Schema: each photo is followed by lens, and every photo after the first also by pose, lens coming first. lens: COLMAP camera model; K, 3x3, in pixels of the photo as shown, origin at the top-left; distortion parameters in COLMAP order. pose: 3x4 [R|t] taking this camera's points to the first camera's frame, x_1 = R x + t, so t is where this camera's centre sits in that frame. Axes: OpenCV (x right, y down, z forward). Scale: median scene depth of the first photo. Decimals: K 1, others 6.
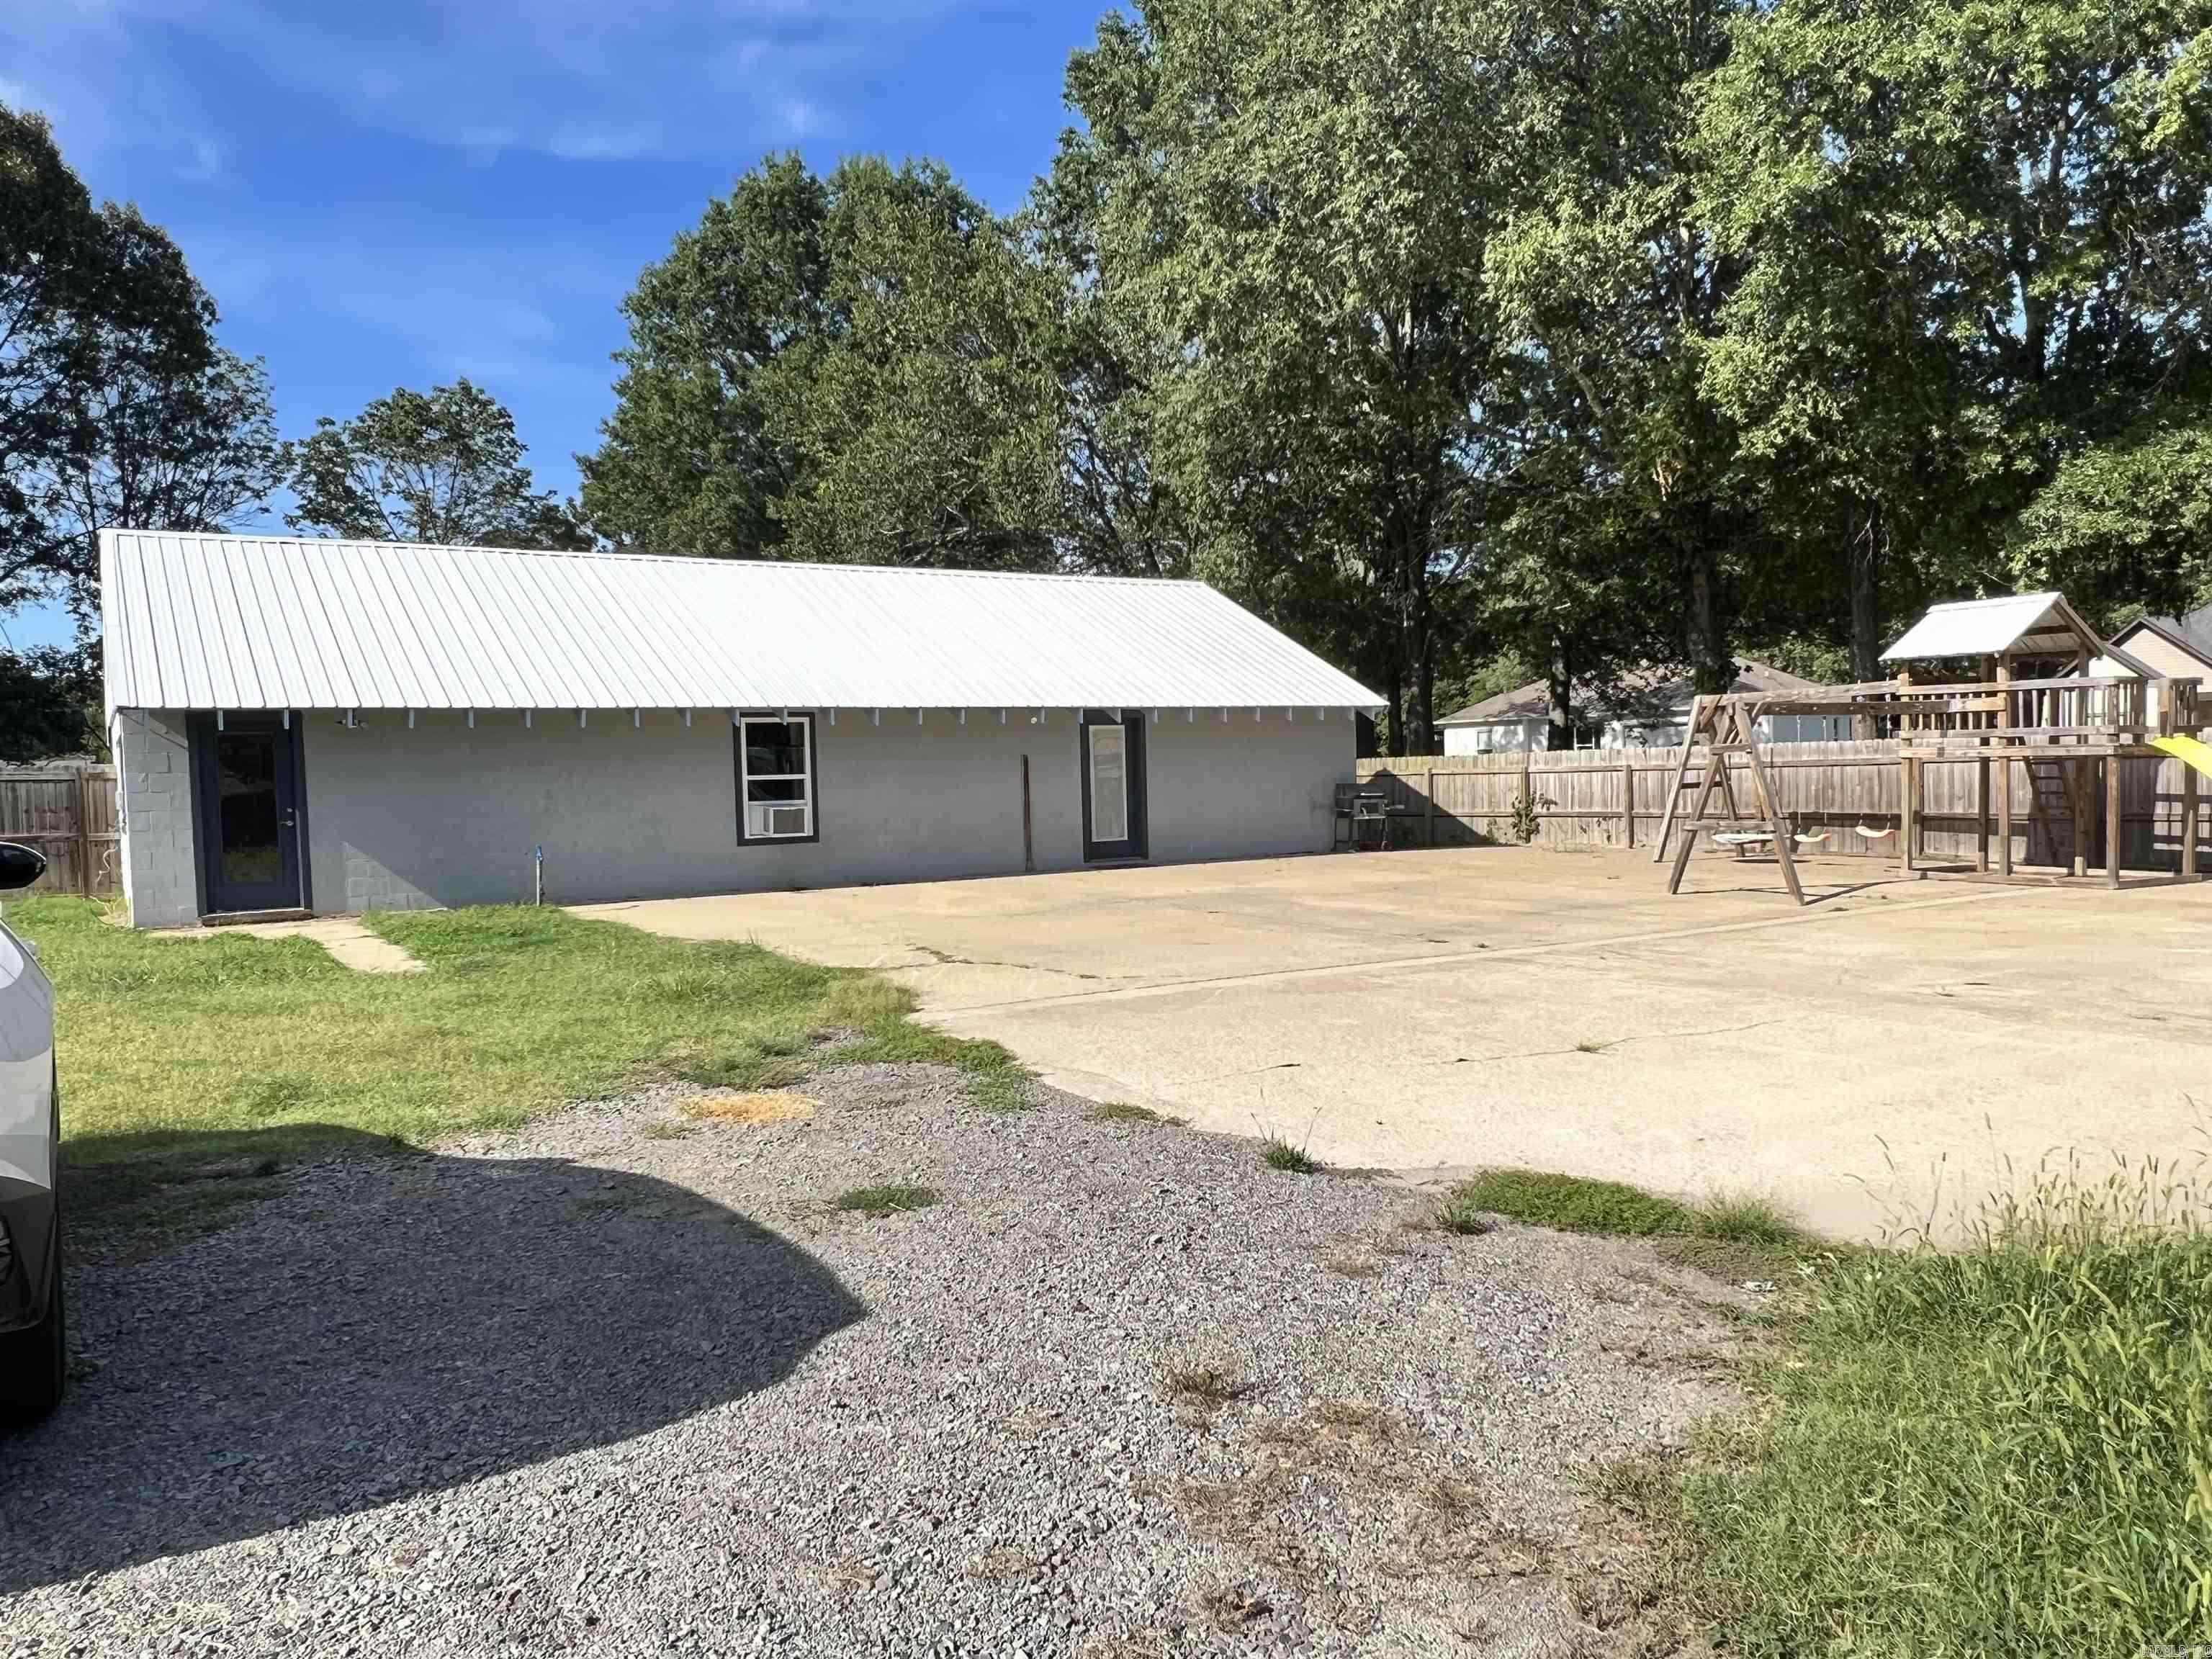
lens RADIAL K [[1610.5, 0, 1106.0], [0, 1610.5, 829.5], [0, 0, 1]] dist [-0.000165, -0.000018]
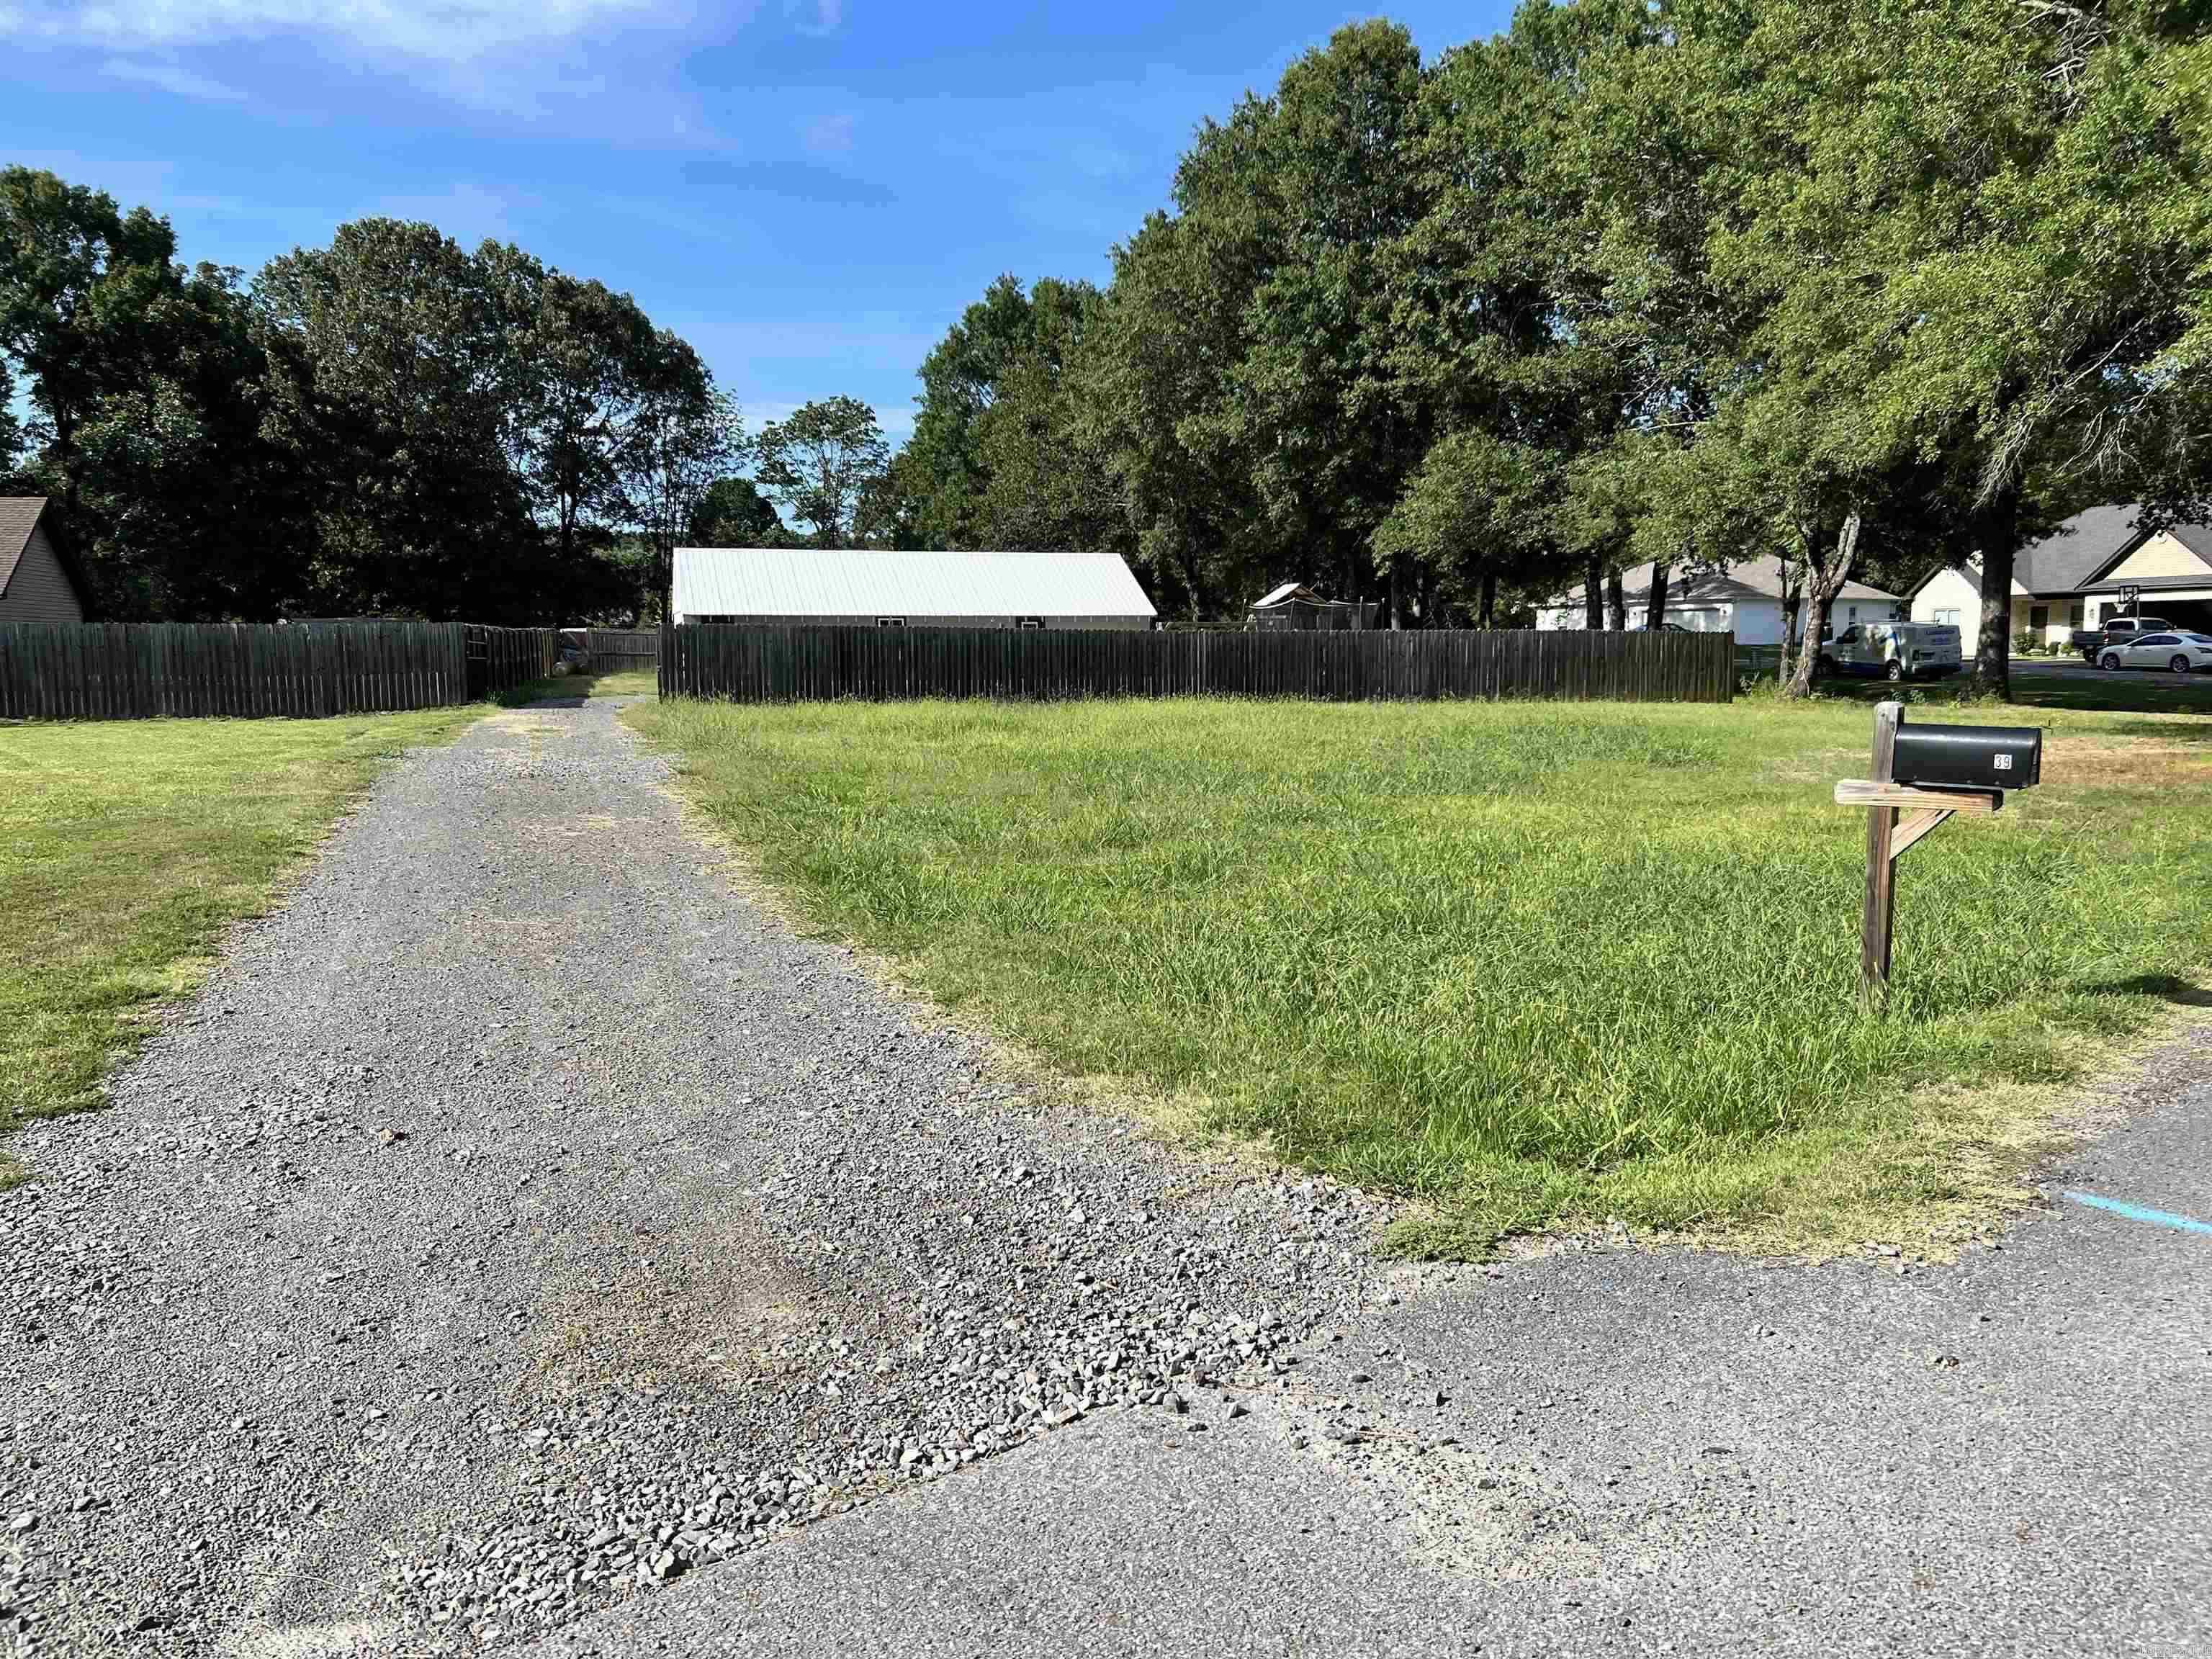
lens RADIAL K [[1672.9, 0, 1106.0], [0, 1672.9, 829.5], [0, 0, 1]] dist [0.000226, 0.000006]
pose [[0.963959, 0.037923, -0.263333, 0.408503], [-0.013143, 0.995368, 0.095235, 0.002800], [0.265725, -0.088341, 0.959993, -0.771149]]
